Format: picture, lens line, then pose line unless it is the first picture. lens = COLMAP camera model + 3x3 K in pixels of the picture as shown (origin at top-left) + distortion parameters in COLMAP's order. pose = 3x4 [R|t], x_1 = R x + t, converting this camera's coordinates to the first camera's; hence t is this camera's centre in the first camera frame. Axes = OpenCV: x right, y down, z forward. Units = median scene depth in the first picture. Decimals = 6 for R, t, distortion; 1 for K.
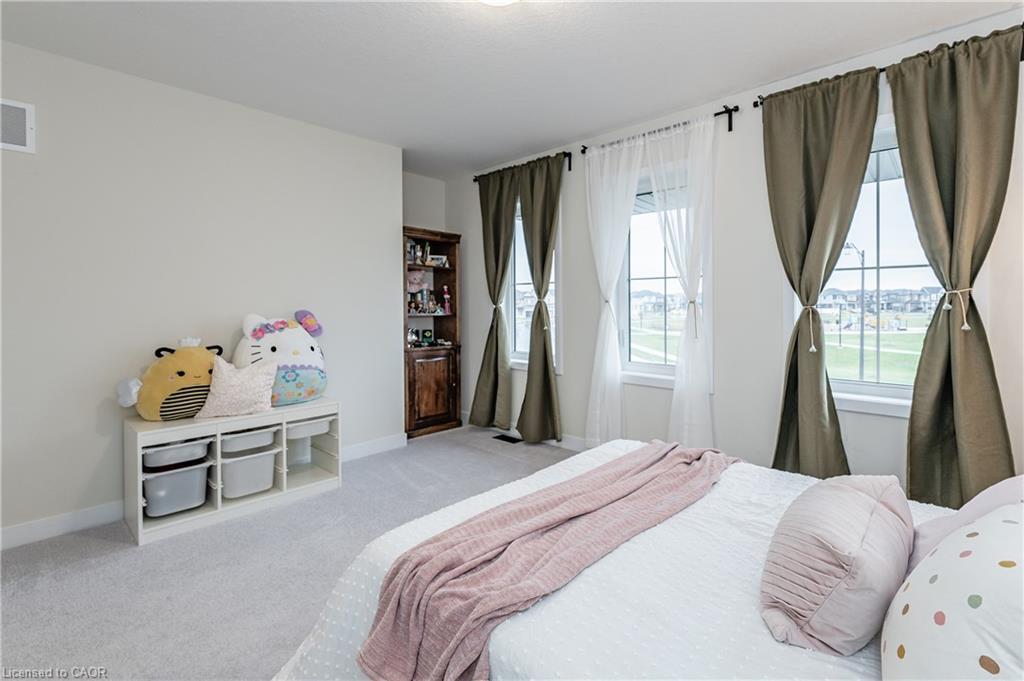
lens RADIAL K [[535.9, 0, 512.9], [0, 535.9, 298.4], [0, 0, 1]] dist [-0.001293, -0.000105]
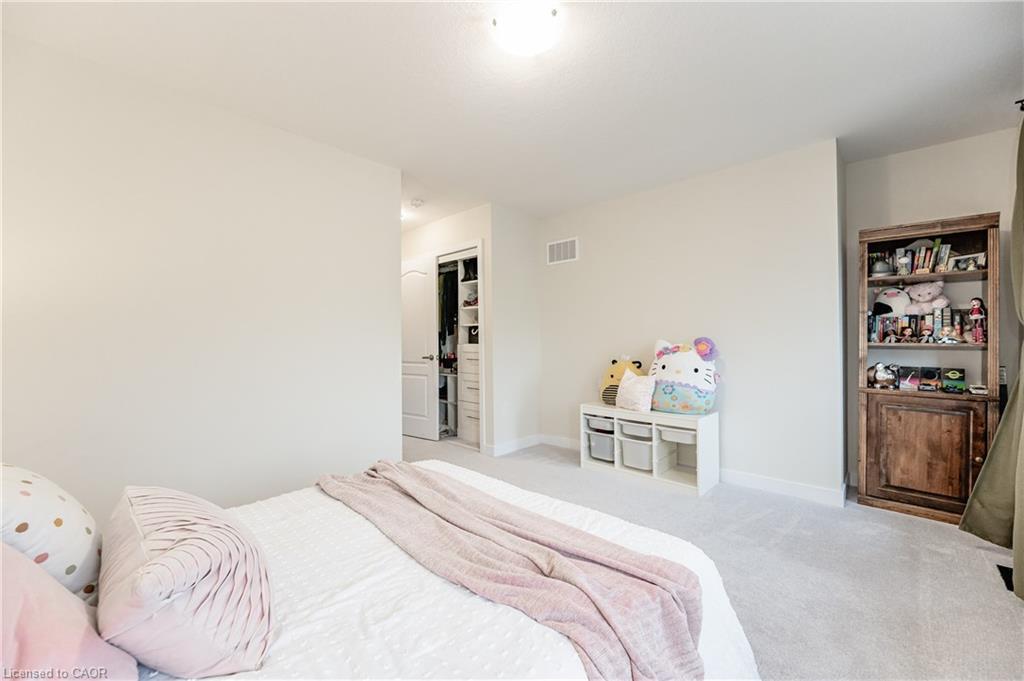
lens RADIAL K [[404.9, 0, 512.0], [0, 404.9, 340.5], [0, 0, 1]] dist [-0.000971, -0.000092]
pose [[-0.053223, -0.003845, -0.998575, 0.537188], [0.004773, 0.999980, -0.004105, 0.032367], [0.998571, -0.004985, -0.053204, 0.676870]]
